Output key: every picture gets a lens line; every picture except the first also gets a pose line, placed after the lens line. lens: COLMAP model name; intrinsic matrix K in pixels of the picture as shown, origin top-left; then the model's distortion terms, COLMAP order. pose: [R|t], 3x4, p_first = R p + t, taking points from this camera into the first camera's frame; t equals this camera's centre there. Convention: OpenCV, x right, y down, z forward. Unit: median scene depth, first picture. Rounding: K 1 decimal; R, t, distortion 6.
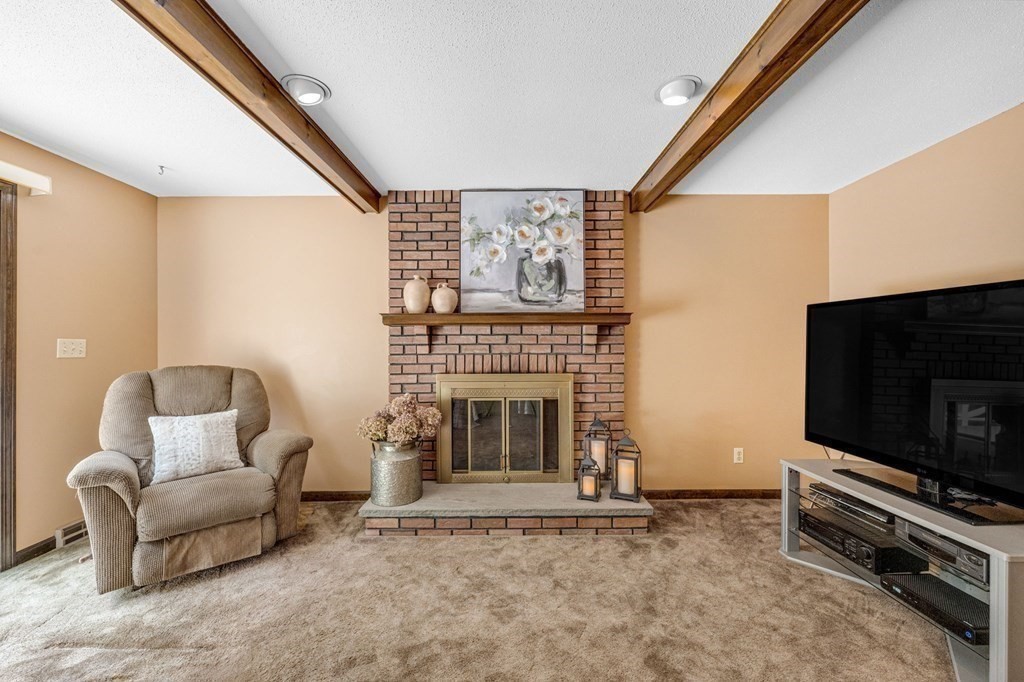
lens RADIAL K [[403.4, 0, 514.1], [0, 403.4, 343.6], [0, 0, 1]] dist [-0.000644, -0.000135]
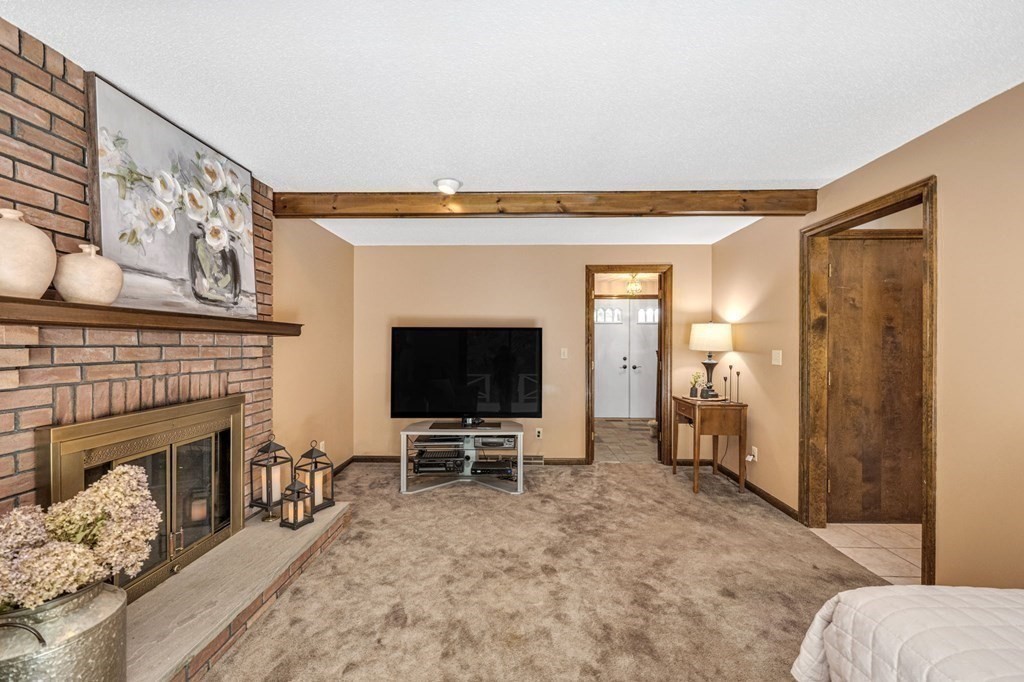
lens RADIAL K [[403.4, 0, 514.1], [0, 403.4, 343.6], [0, 0, 1]] dist [-0.000644, -0.000135]
pose [[0.021001, 0.006047, 0.999761, -0.652454], [-0.000417, 0.999982, -0.006040, -0.022697], [-0.999779, -0.000290, 0.021003, 0.440967]]
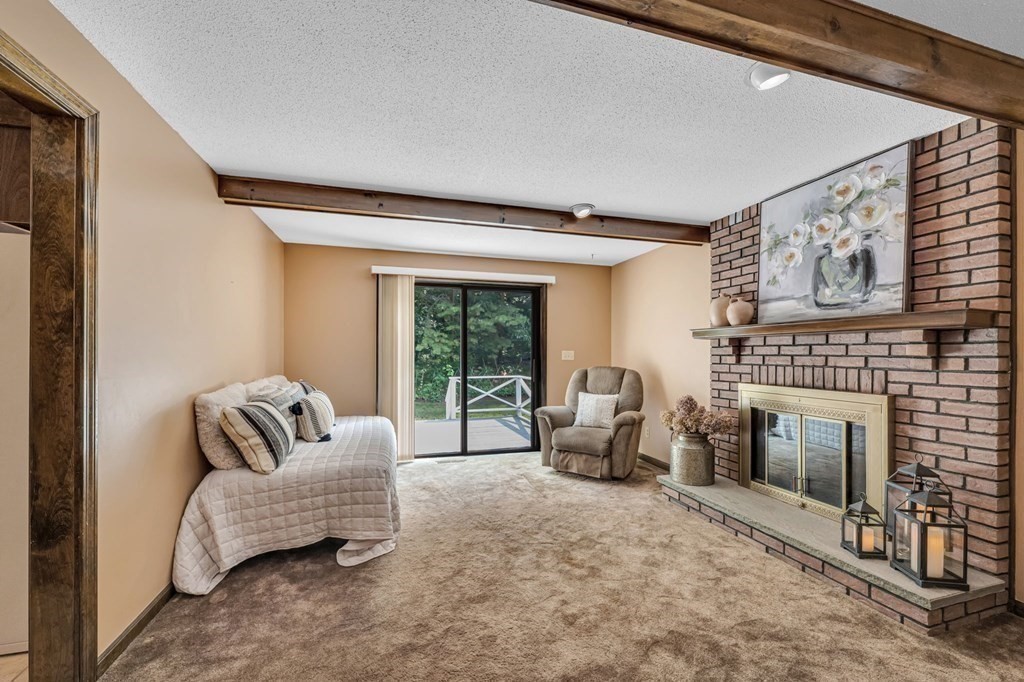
lens RADIAL K [[415.6, 0, 511.1], [0, 415.6, 351.8], [0, 0, 1]] dist [0.000029, -0.000072]
pose [[0.282507, 0.000829, -0.959265, 0.688840], [-0.000771, 0.999999, 0.000638, -0.006712], [0.959265, 0.000560, 0.282508, 0.110195]]
